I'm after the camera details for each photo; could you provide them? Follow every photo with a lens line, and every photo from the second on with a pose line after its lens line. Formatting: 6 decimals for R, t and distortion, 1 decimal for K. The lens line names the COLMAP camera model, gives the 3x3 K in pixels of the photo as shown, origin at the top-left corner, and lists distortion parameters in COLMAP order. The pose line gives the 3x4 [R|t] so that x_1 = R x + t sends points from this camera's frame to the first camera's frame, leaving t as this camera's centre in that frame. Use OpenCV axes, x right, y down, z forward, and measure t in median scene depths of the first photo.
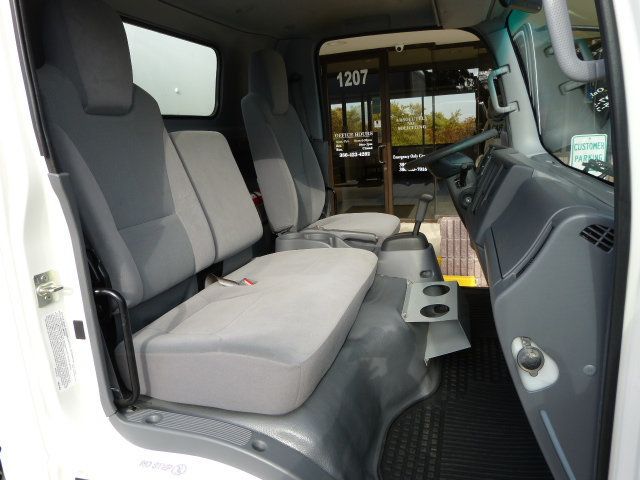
lens RADIAL K [[475.6, 0, 319.7], [0, 475.6, 243.7], [0, 0, 1]] dist [-0.033169, 0.019815]
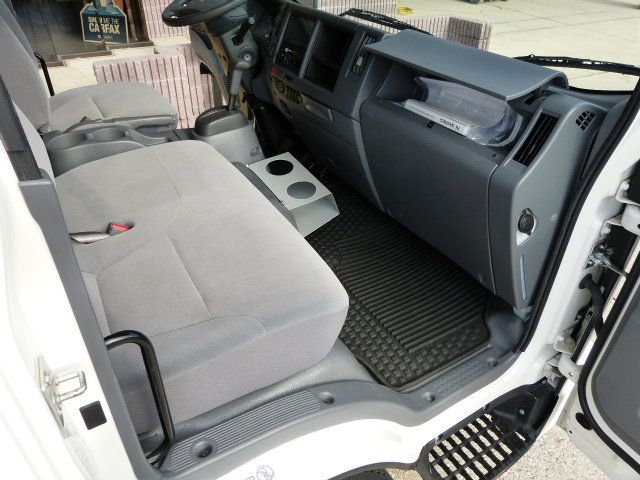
lens RADIAL K [[475.6, 0, 320.5], [0, 475.6, 238.8], [0, 0, 1]] dist [-0.033169, 0.019815]
pose [[0.687783, -0.355383, 0.632975, -0.619034], [0.118502, 0.915237, 0.385096, -0.223296], [-0.716179, -0.189853, 0.671598, 0.437649]]
